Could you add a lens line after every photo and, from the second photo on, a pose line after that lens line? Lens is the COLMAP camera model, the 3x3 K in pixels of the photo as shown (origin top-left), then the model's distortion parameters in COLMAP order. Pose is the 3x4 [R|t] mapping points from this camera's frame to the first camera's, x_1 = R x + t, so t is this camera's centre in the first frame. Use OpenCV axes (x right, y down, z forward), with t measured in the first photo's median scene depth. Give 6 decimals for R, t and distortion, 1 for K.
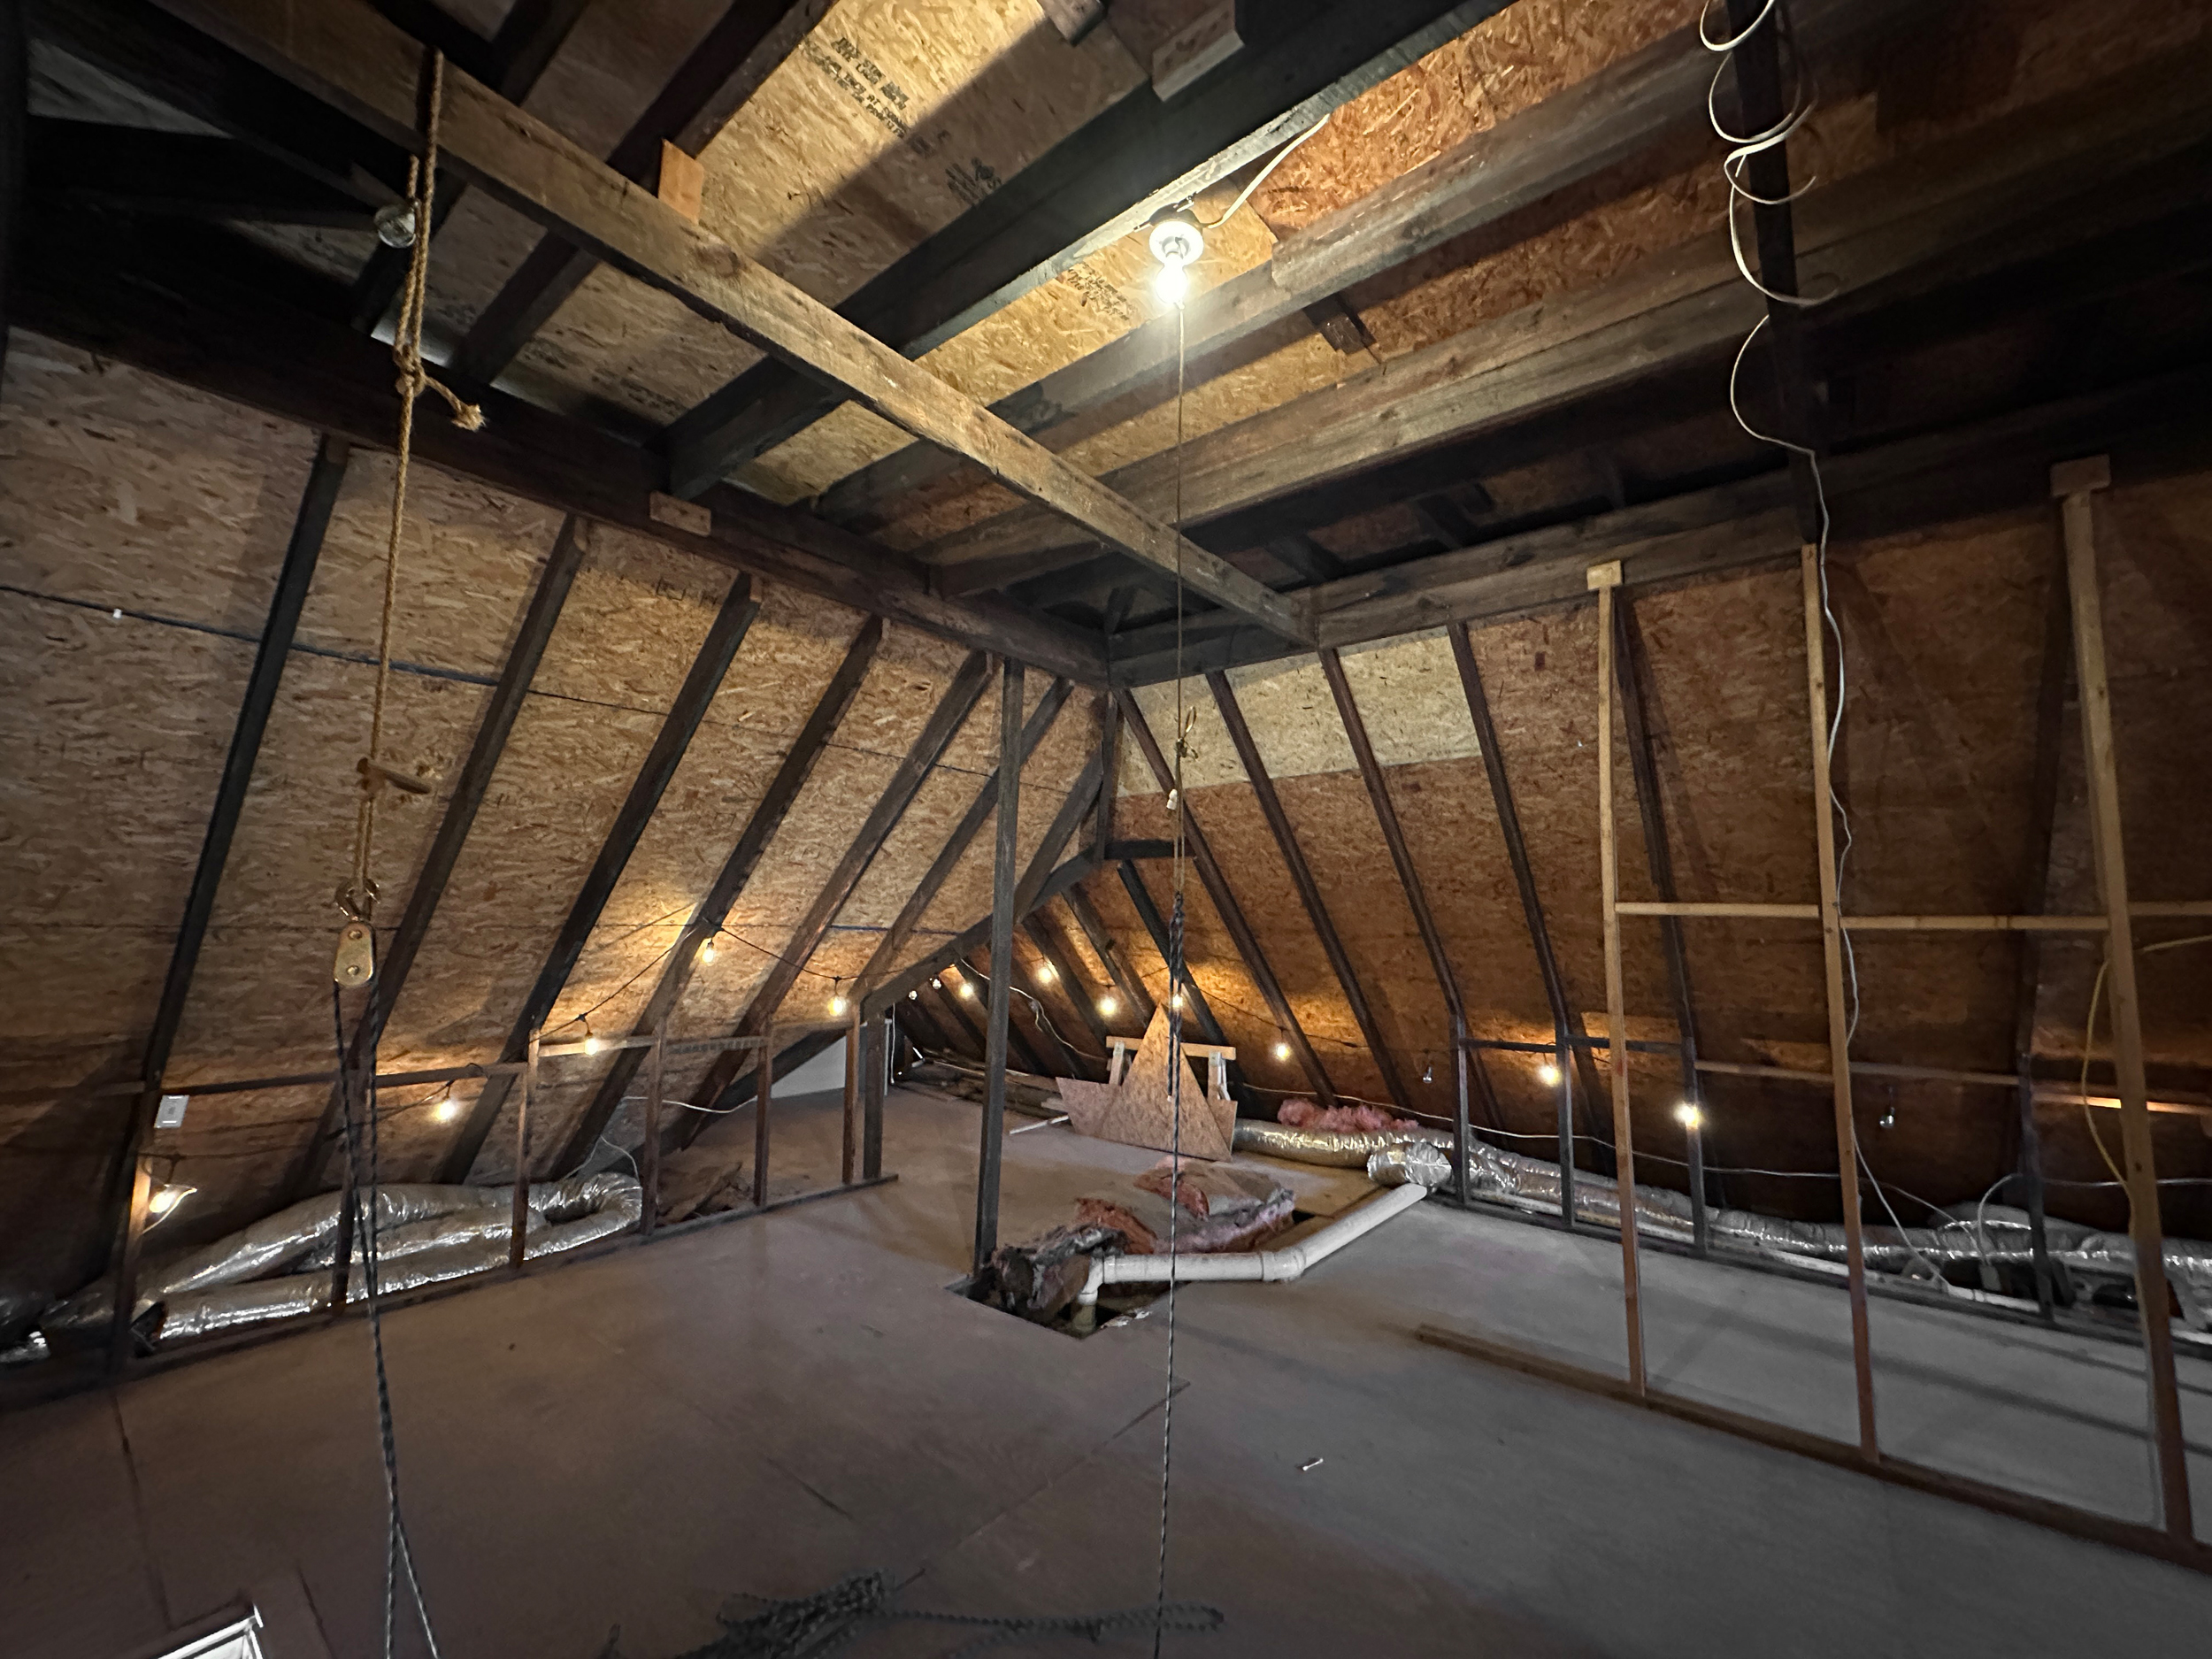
lens RADIAL K [[879.5, 0, 1089.2], [0, 879.5, 830.7], [0, 0, 1]] dist [-0.001352, -0.000413]
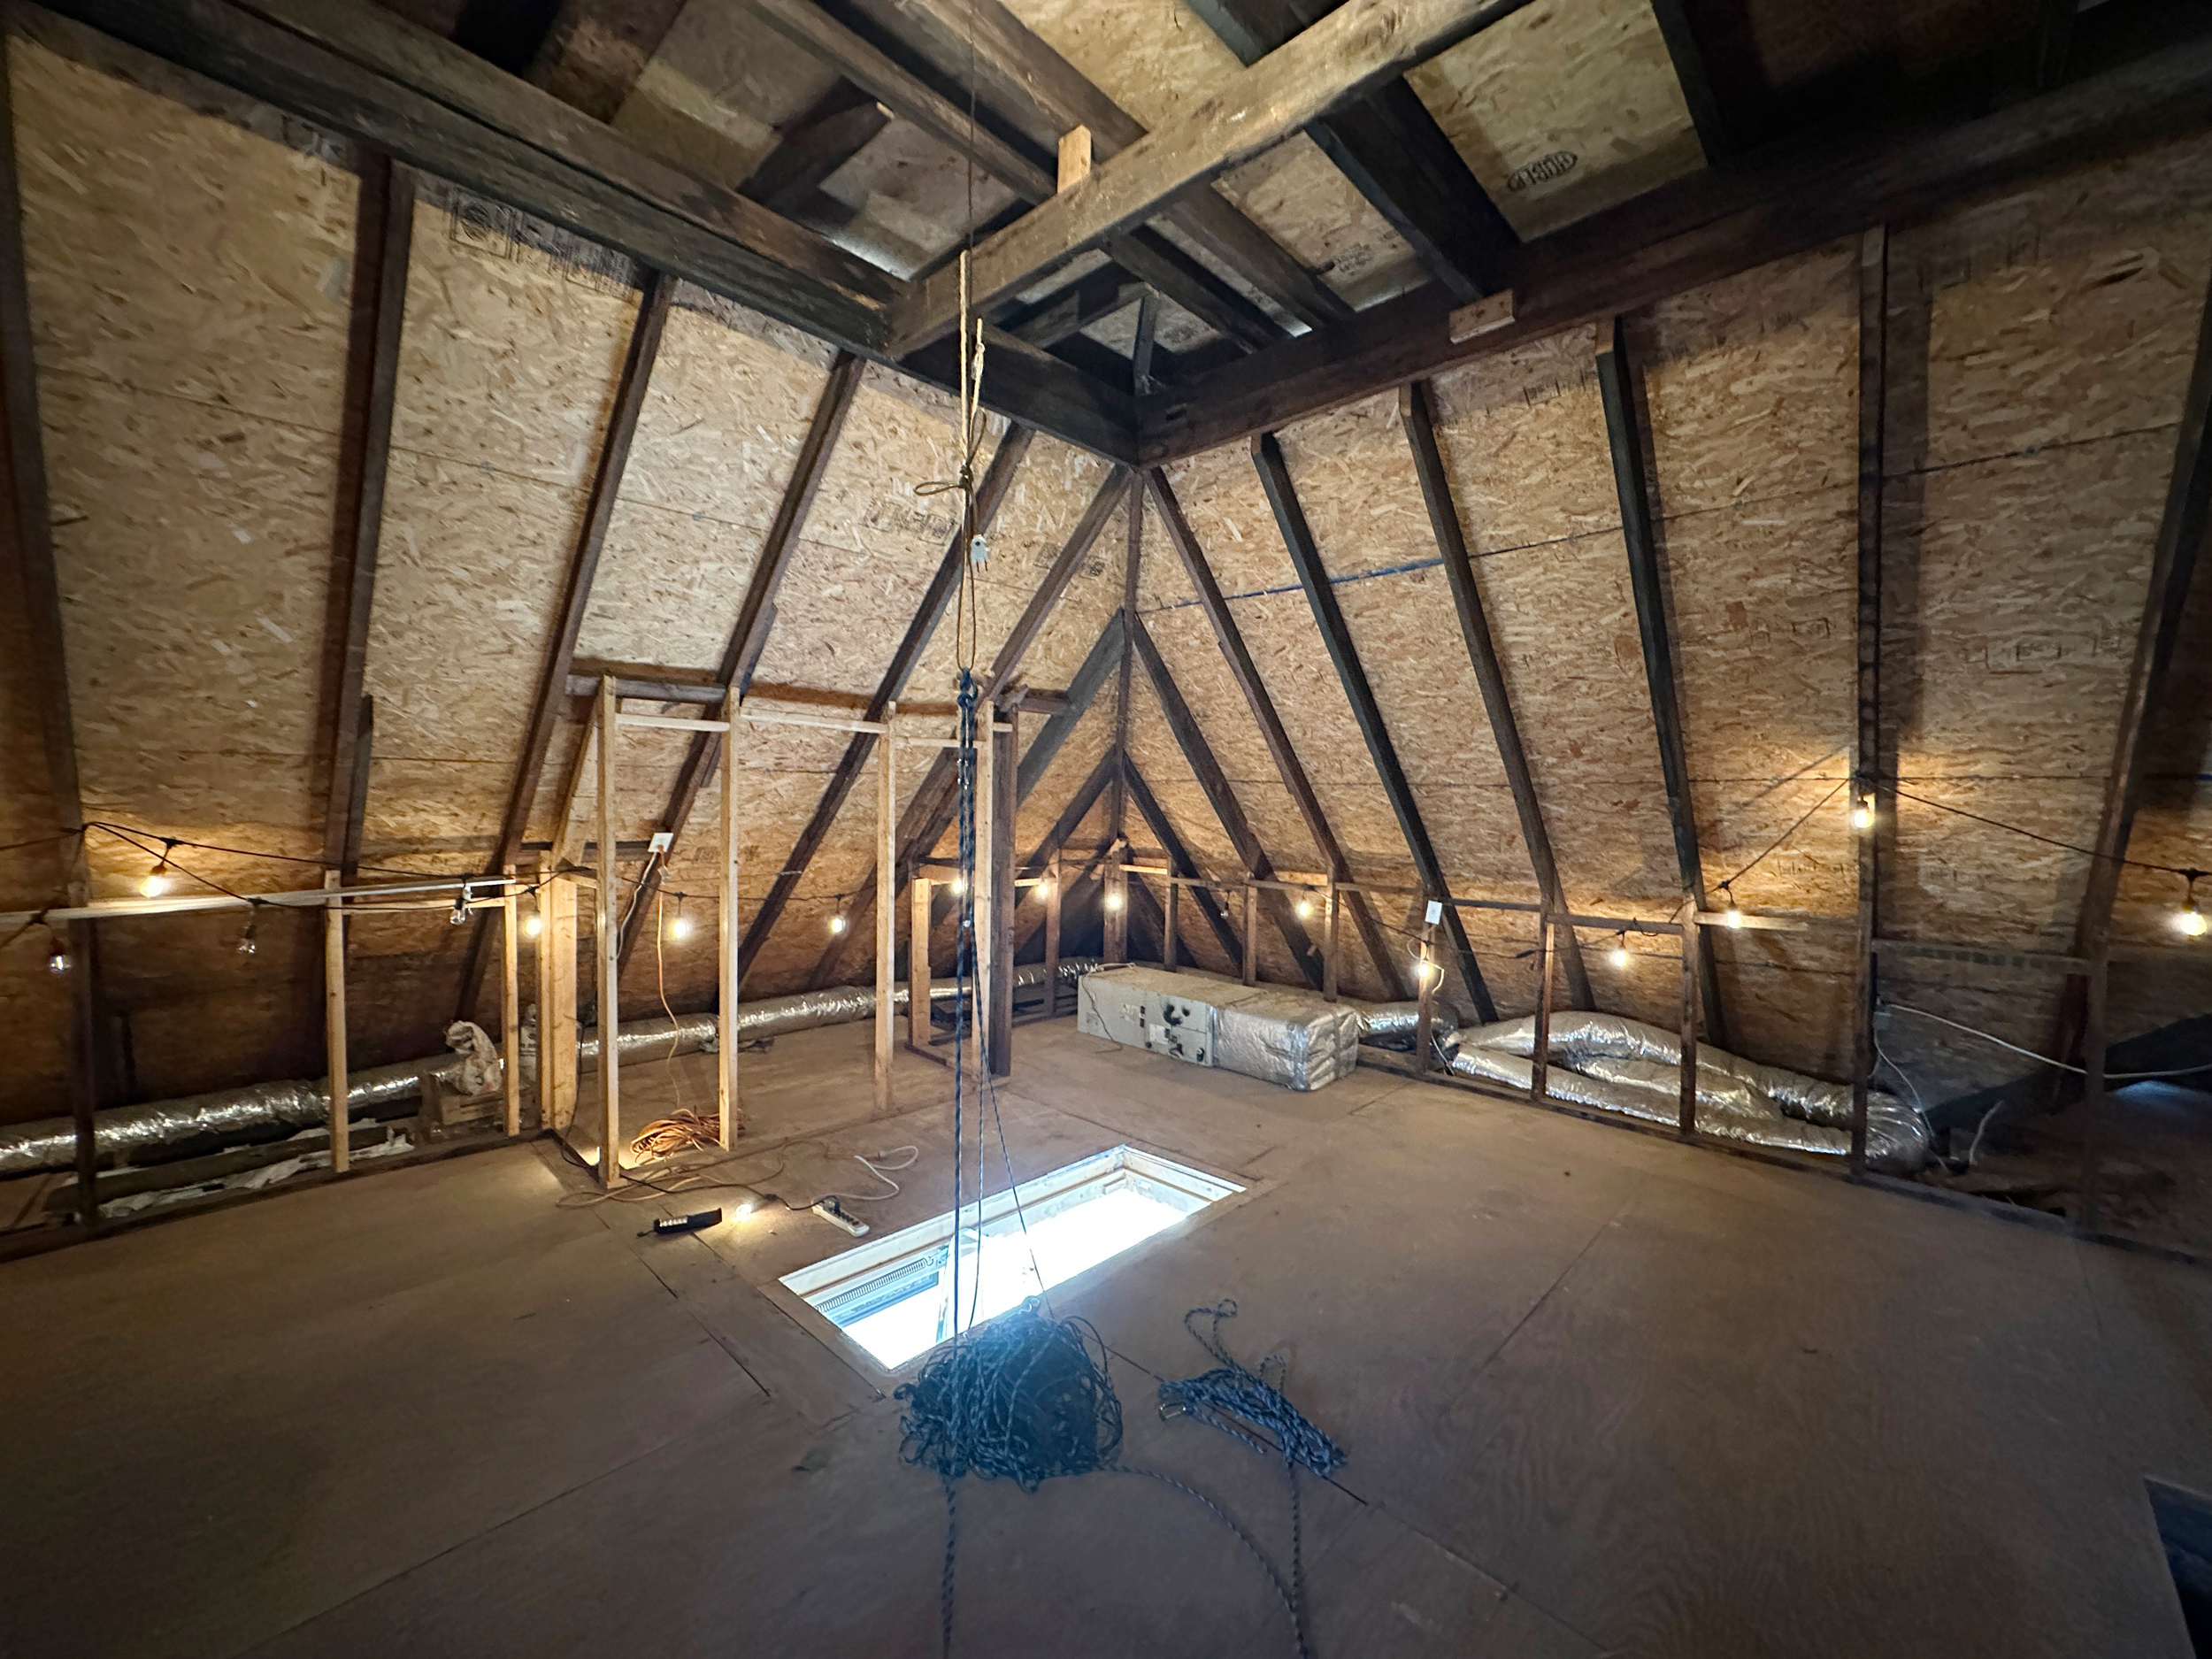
lens RADIAL K [[879.5, 0, 1096.4], [0, 879.5, 826.1], [0, 0, 1]] dist [-0.001352, -0.000413]
pose [[-0.080796, 0.028476, -0.996324, 0.363778], [0.099900, 0.994790, 0.020330, 0.076272], [0.991712, -0.097890, -0.083220, 0.473480]]
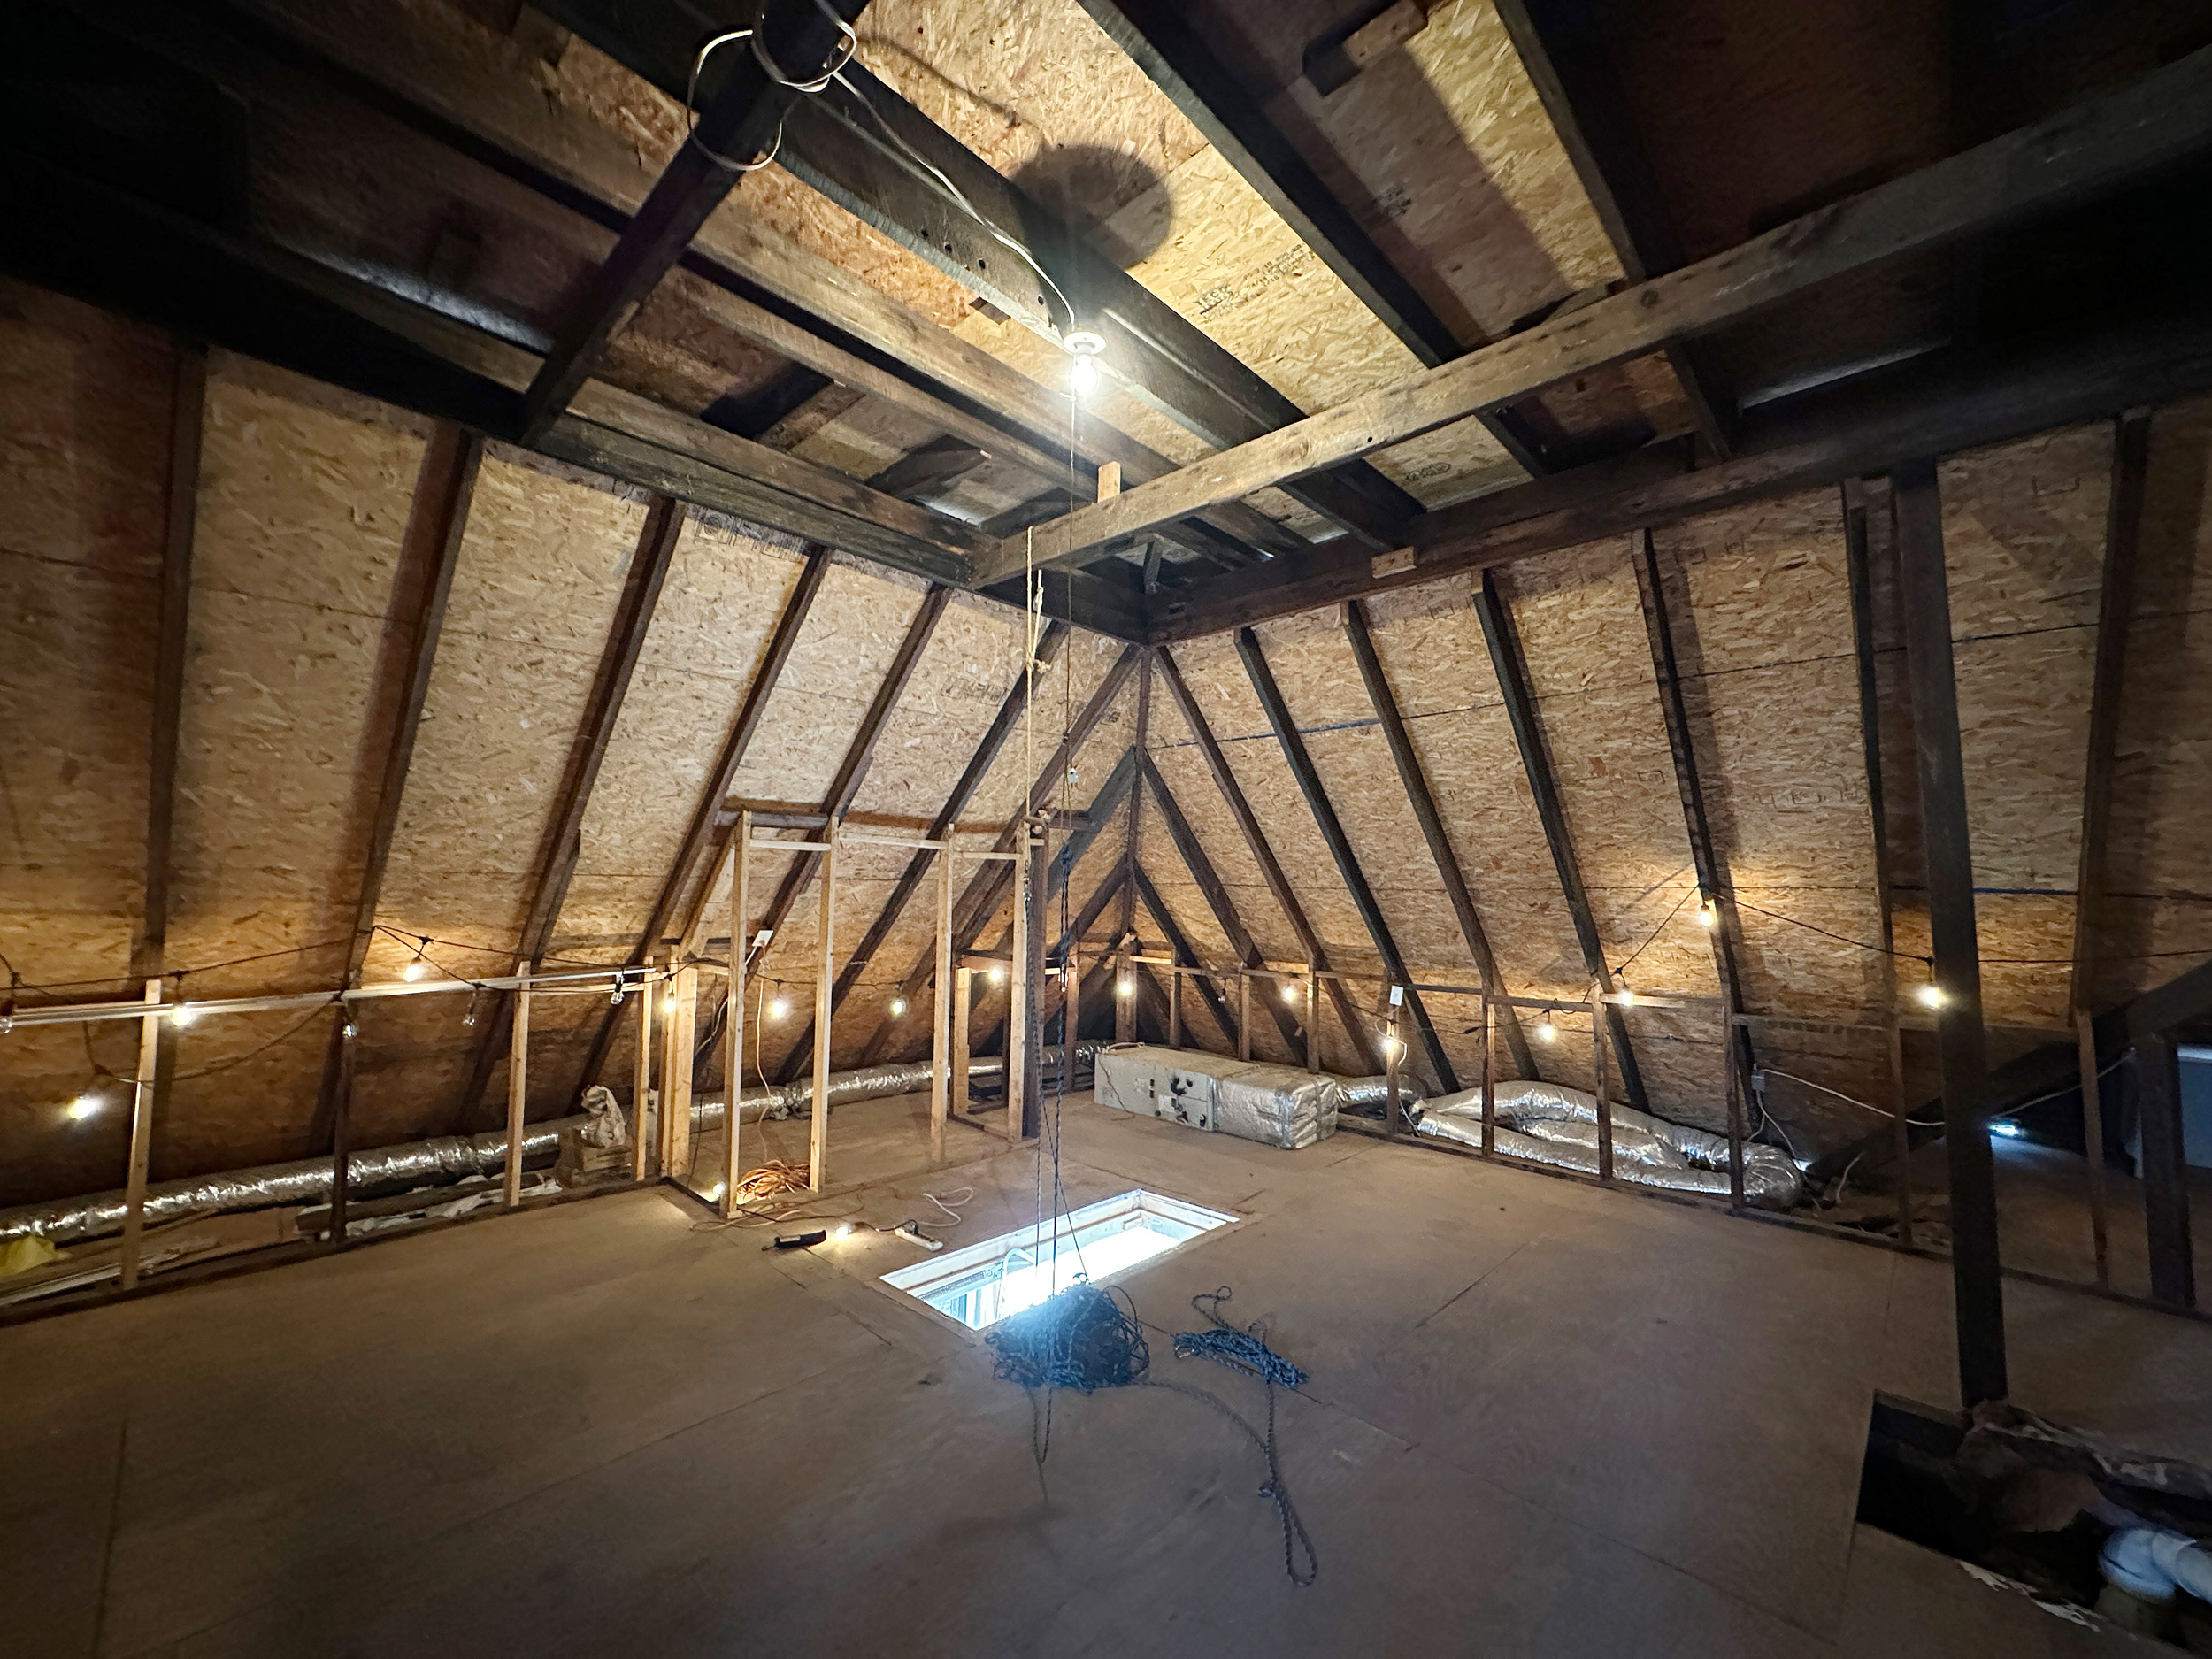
lens RADIAL K [[879.5, 0, 1098.4], [0, 879.5, 828.8], [0, 0, 1]] dist [-0.001352, -0.000413]
pose [[-0.078256, -0.071834, -0.994342, 0.608521], [0.101781, 0.991613, -0.079647, 0.059476], [0.991724, -0.107438, -0.070288, 0.467734]]
